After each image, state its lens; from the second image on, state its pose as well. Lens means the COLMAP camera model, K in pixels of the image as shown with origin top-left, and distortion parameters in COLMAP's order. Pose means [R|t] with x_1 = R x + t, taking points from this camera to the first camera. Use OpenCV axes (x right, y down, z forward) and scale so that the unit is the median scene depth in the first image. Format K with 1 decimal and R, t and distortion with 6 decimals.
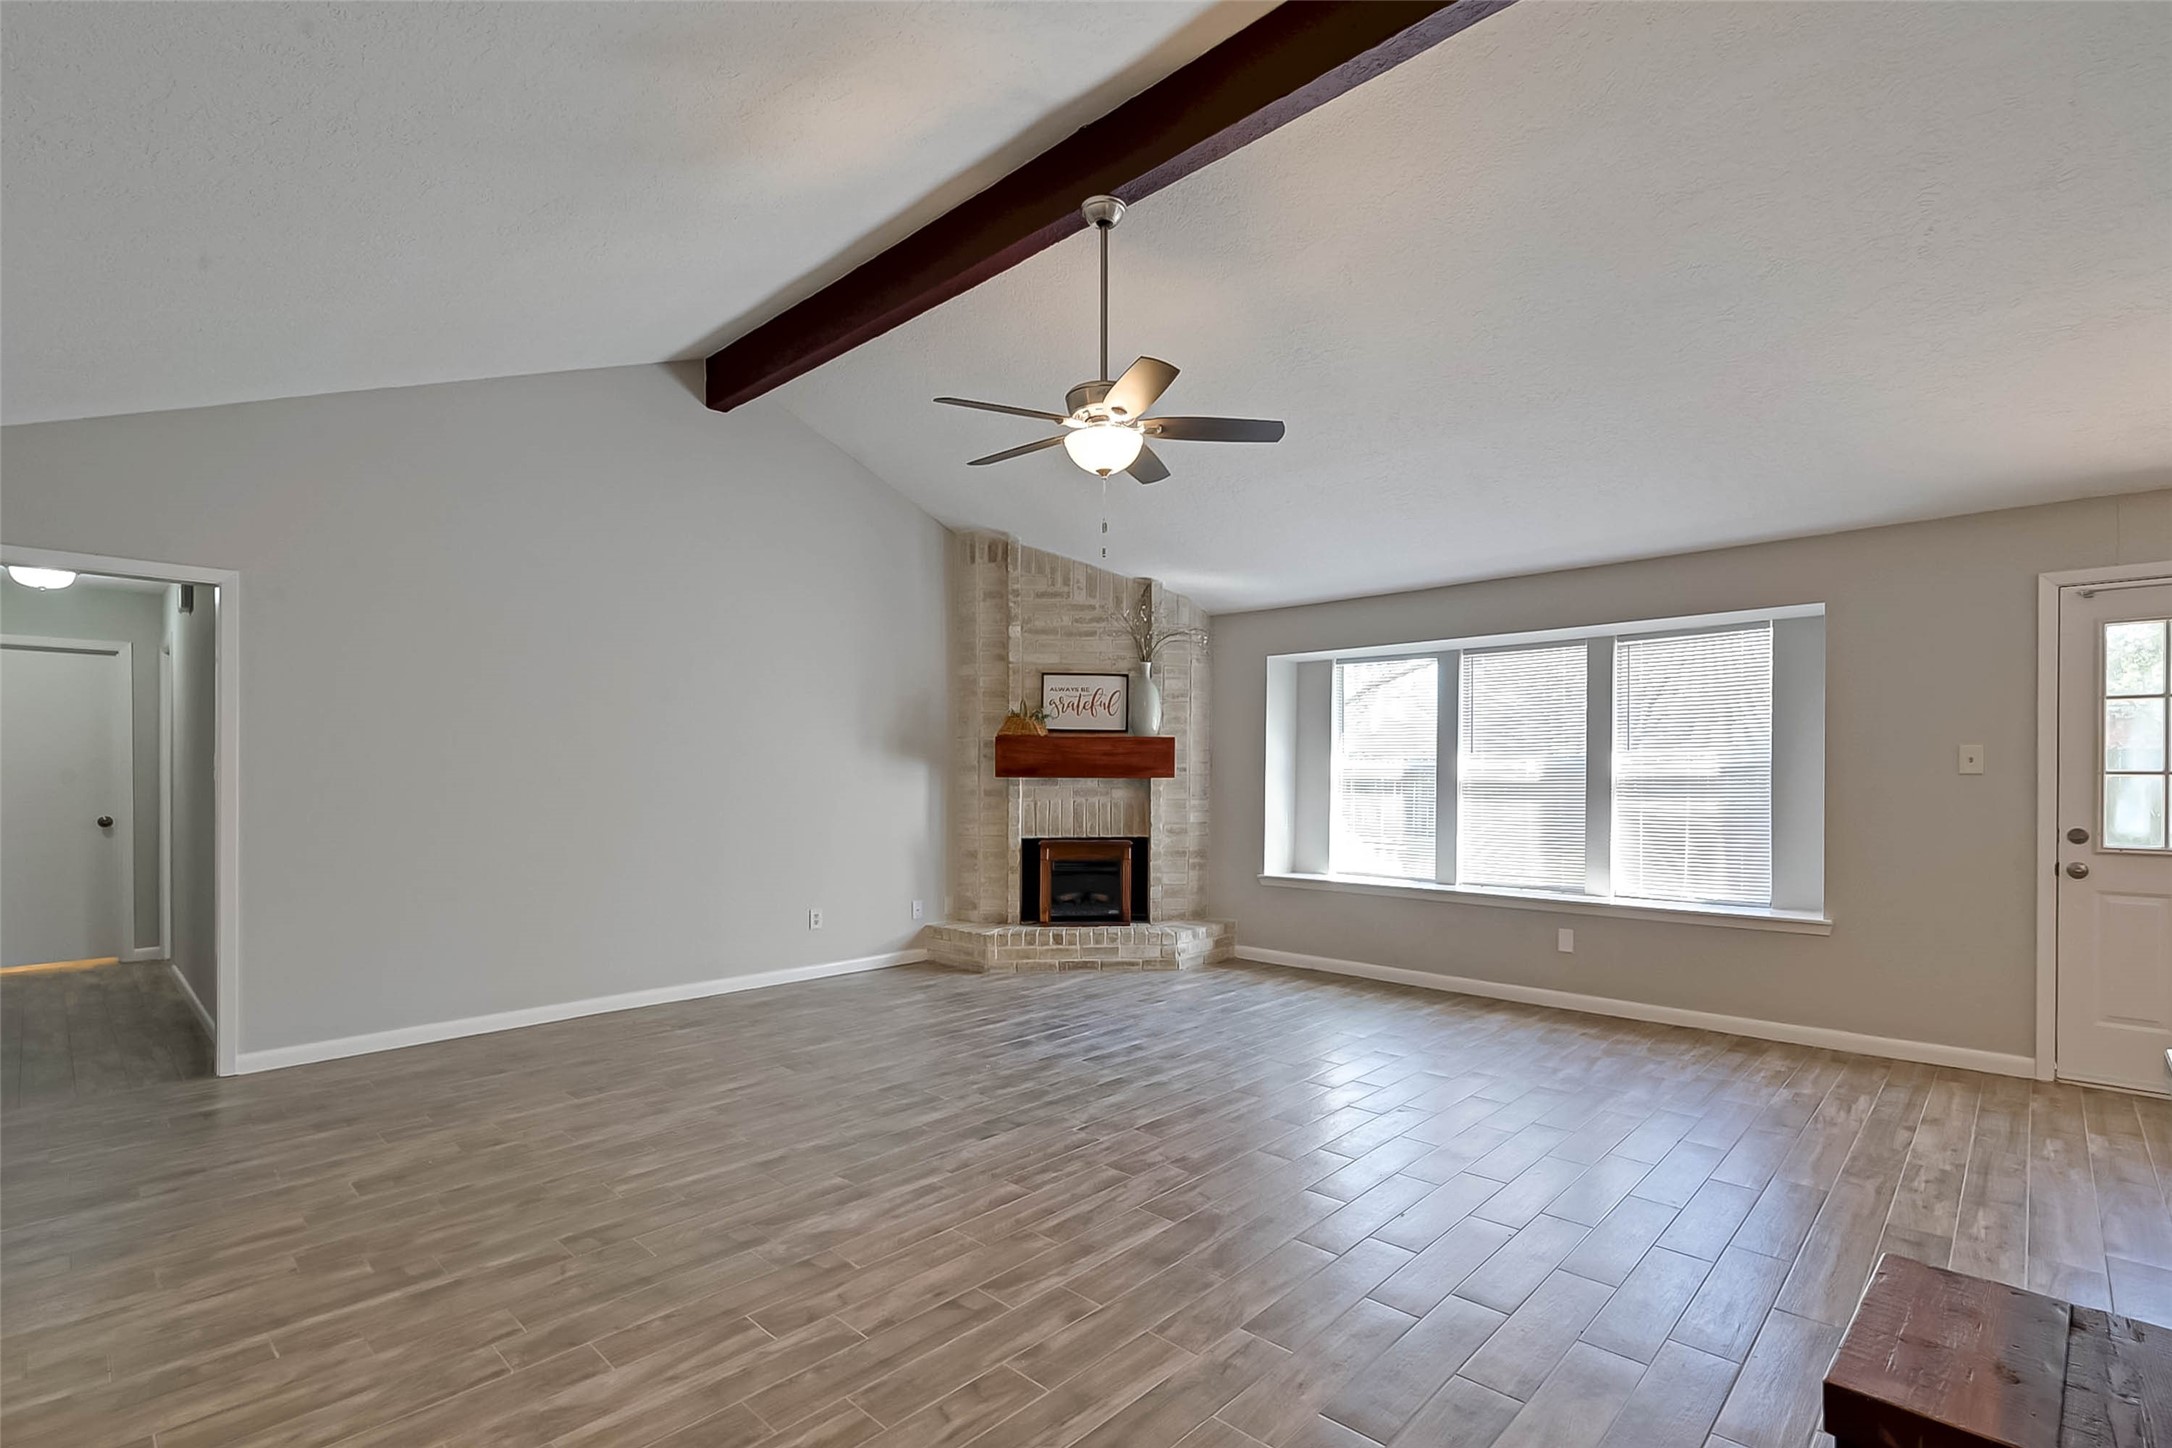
lens RADIAL K [[999.8, 0, 1147.2], [0, 999.8, 779.2], [0, 0, 1]] dist [-0.001453, -0.000543]
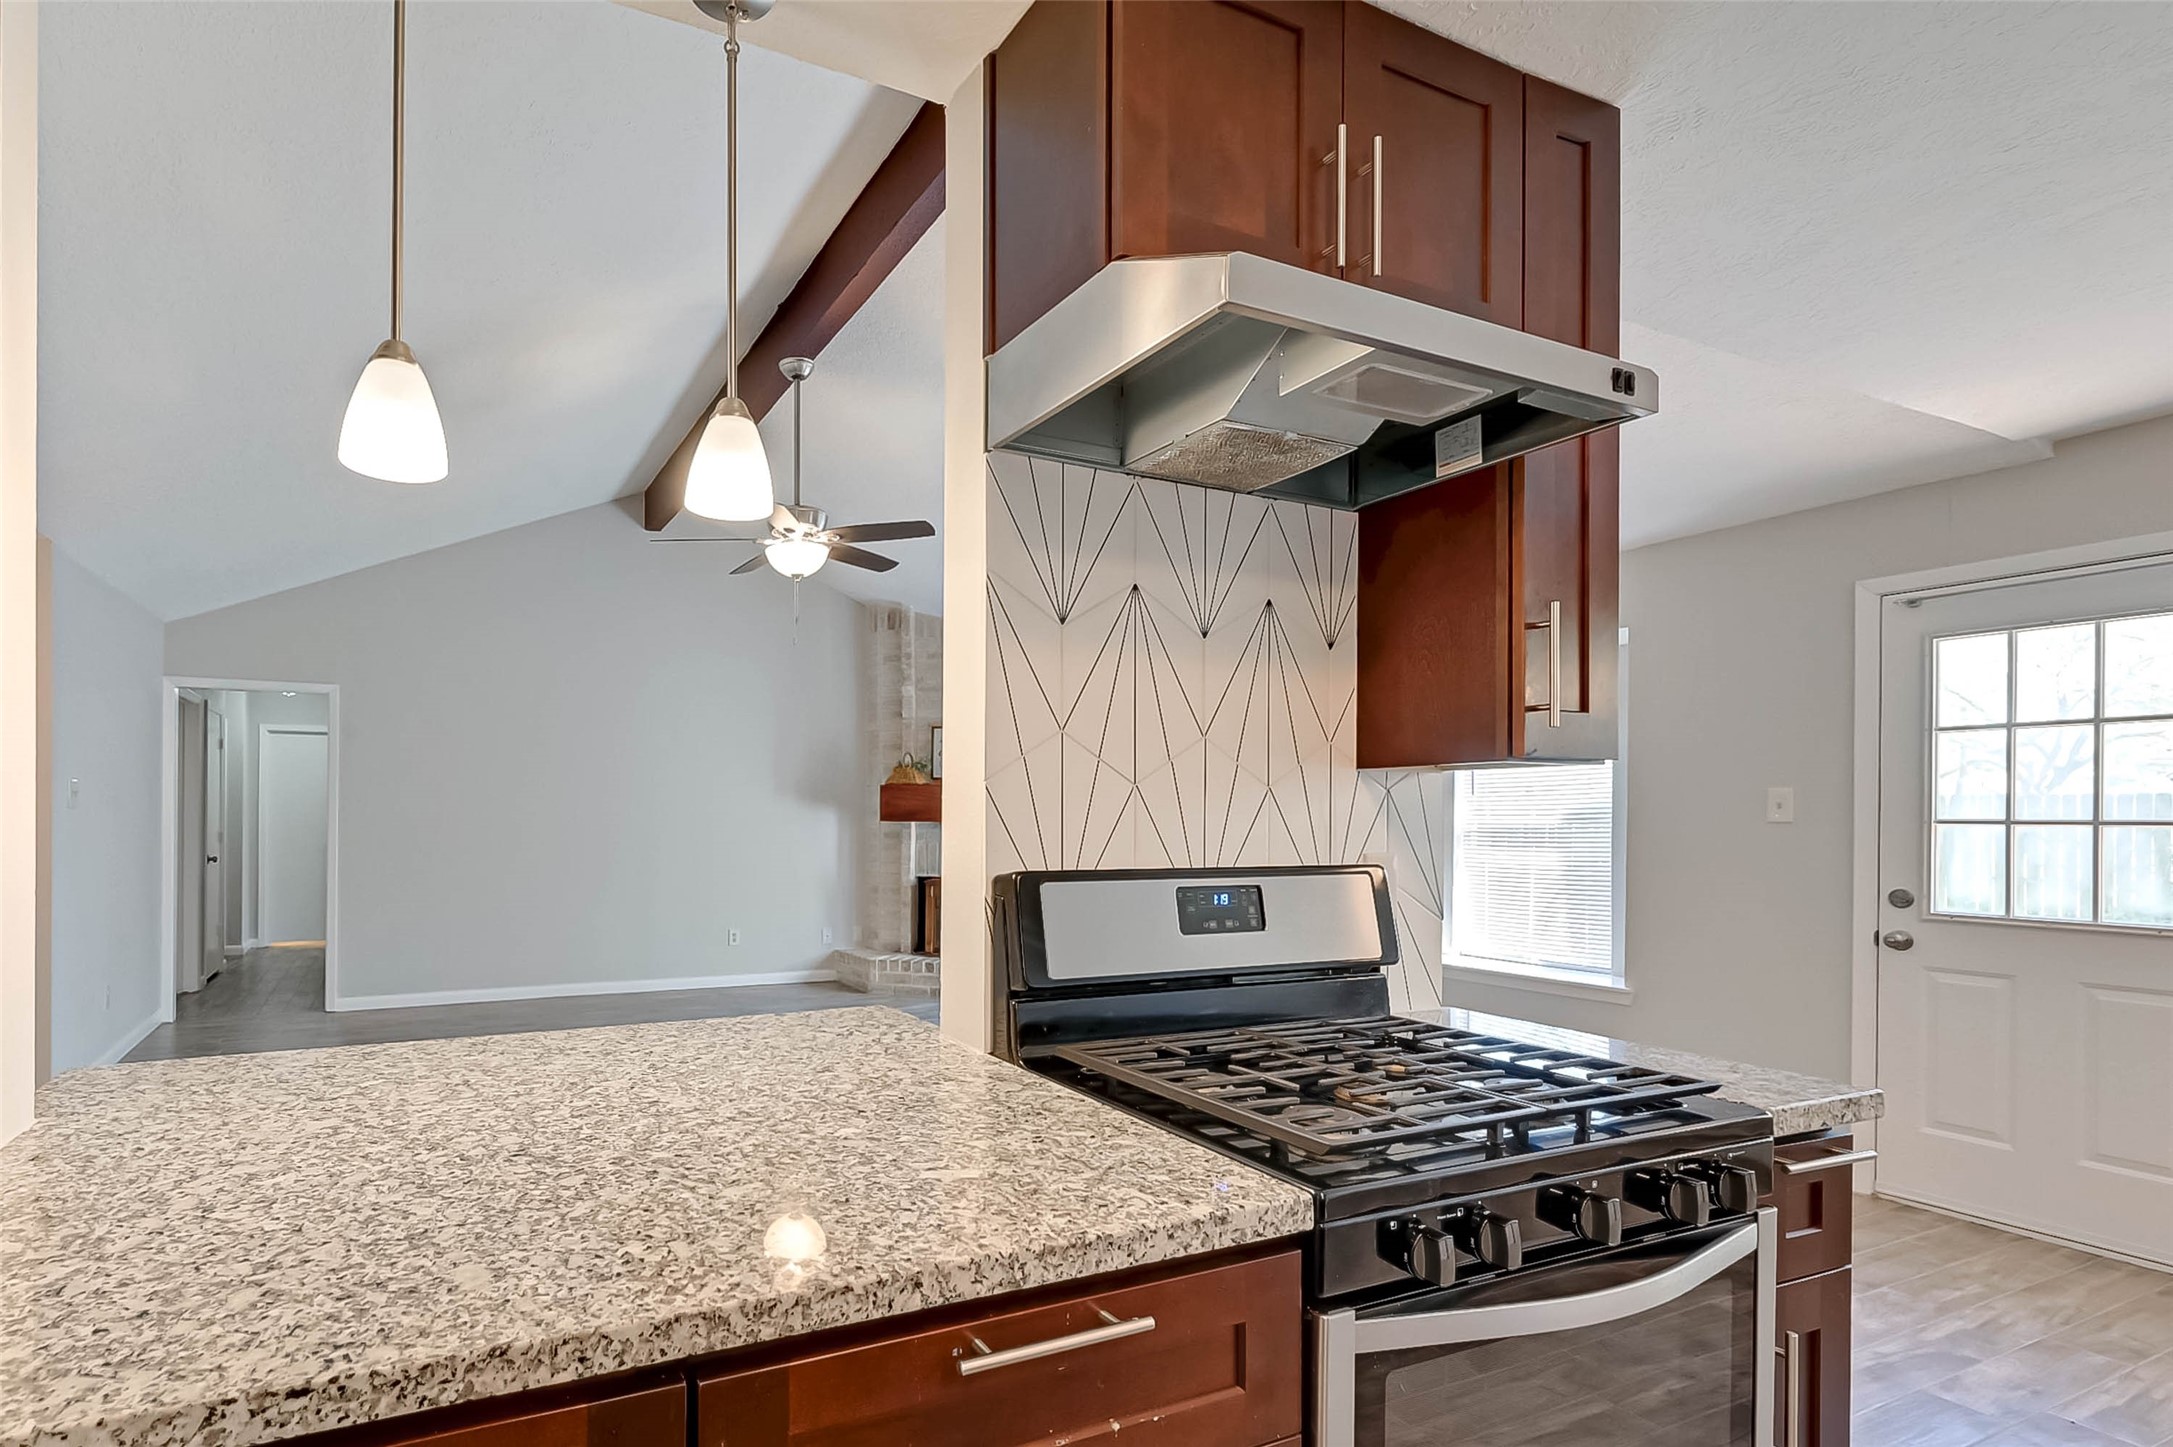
lens RADIAL K [[1058.9, 0, 868.1], [0, 1058.9, 823.4], [0, 0, 1]] dist [0.001979, 0.000614]
pose [[0.908707, 0.006827, -0.417379, 0.331084], [-0.007846, 0.999969, -0.000726, 0.001705], [0.417361, 0.003935, 0.908732, -0.092972]]
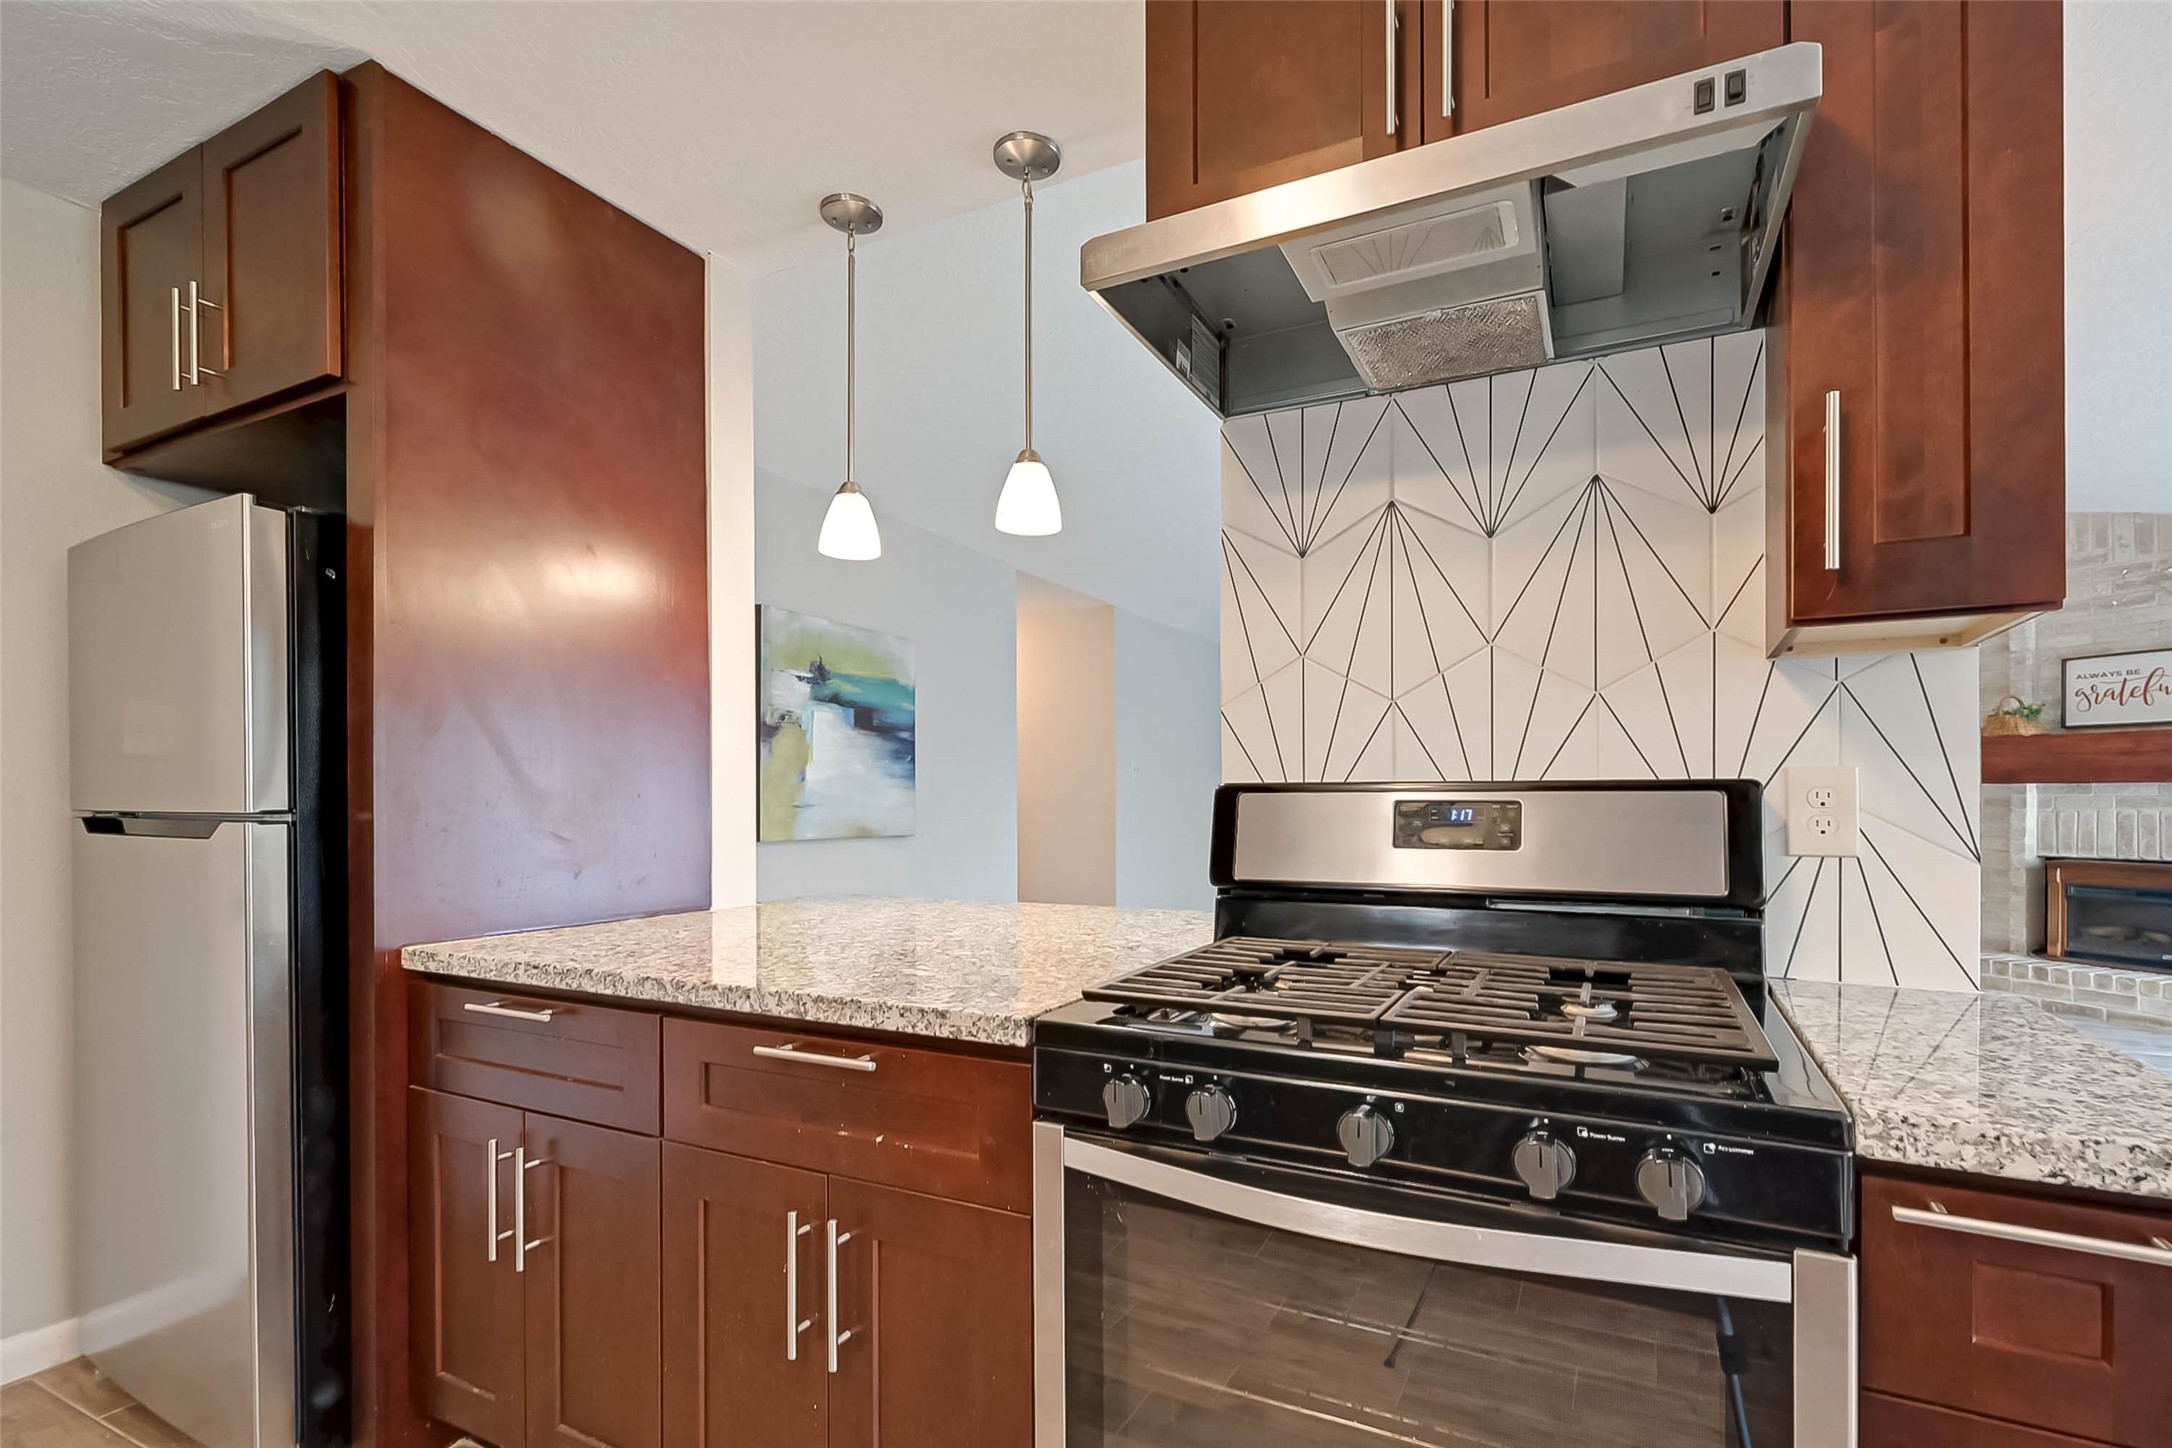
lens RADIAL K [[999.8, 0, 1168.7], [0, 999.8, 800.2], [0, 0, 1]] dist [-0.001453, -0.000543]
pose [[0.286027, -0.000816, -0.958221, 0.500618], [-0.003287, 0.999993, -0.001833, 0.016562], [0.958216, 0.003674, 0.286022, 0.046205]]
